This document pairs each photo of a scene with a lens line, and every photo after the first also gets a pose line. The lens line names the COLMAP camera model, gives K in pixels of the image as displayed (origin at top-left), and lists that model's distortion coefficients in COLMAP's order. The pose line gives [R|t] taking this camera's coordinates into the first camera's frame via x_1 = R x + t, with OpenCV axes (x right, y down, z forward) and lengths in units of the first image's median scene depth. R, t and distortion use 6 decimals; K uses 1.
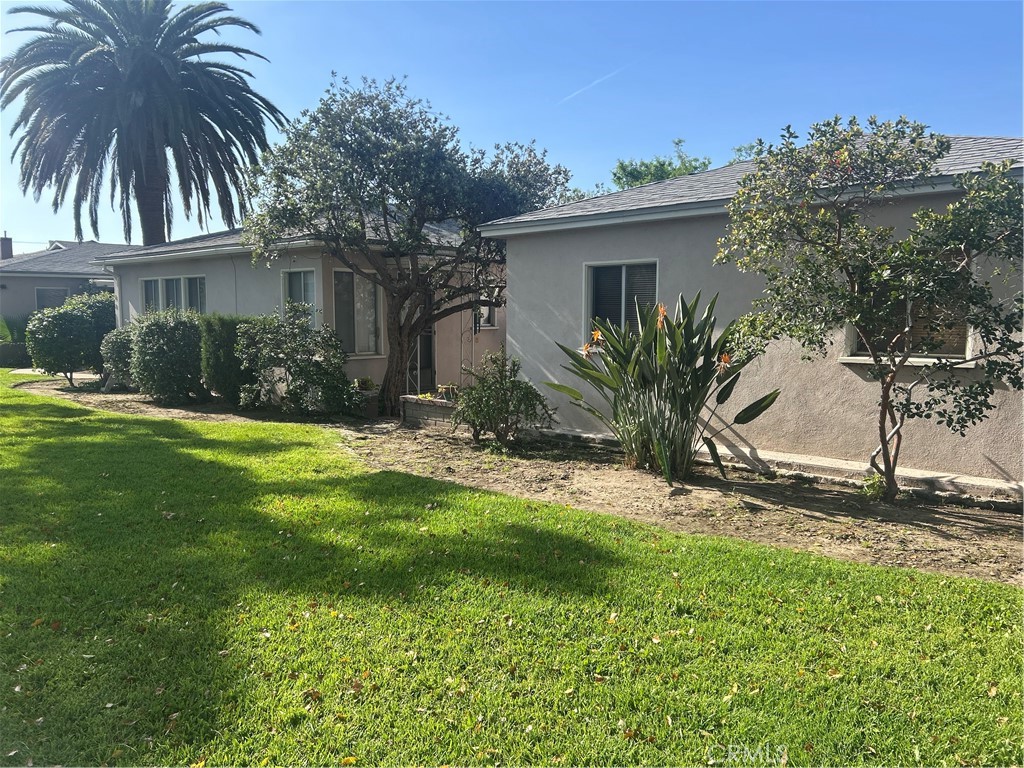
lens RADIAL K [[781.8, 0, 512.0], [0, 781.8, 384.0], [0, 0, 1]] dist [0.008125, 0.008468]
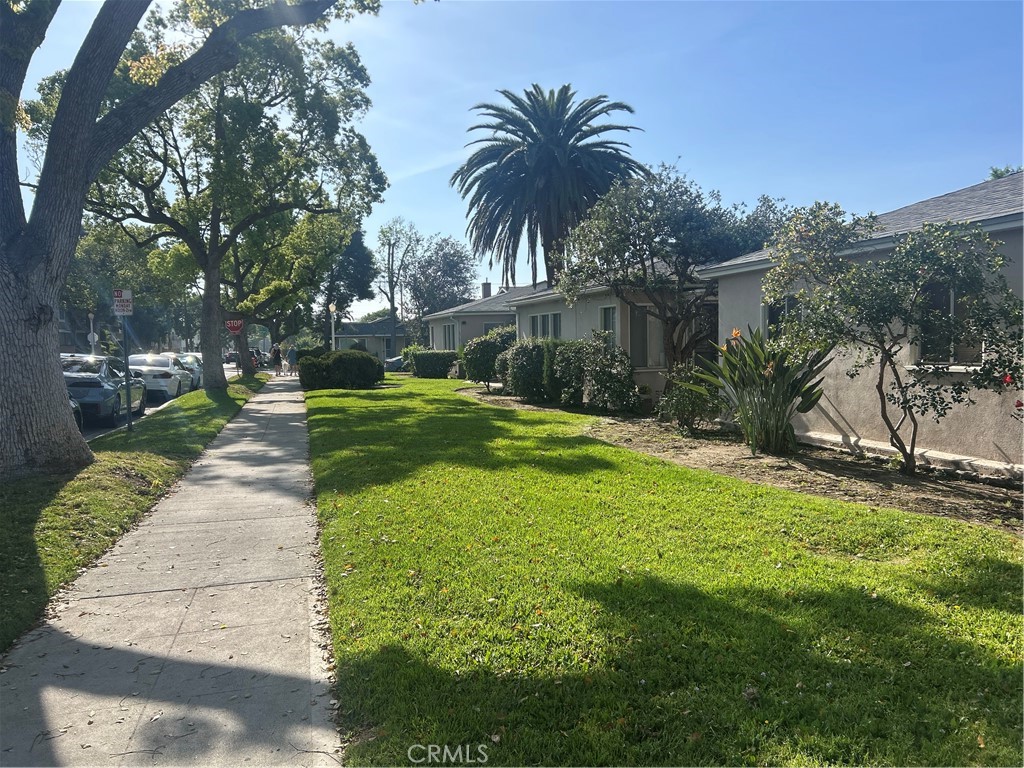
lens RADIAL K [[764.8, 0, 512.0], [0, 764.8, 384.0], [0, 0, 1]] dist [0.056214, -0.073244]
pose [[0.850042, 0.013083, -0.526552, 0.231674], [-0.027380, 0.999437, -0.019368, 0.016290], [0.526002, 0.030880, 0.849922, -0.177032]]
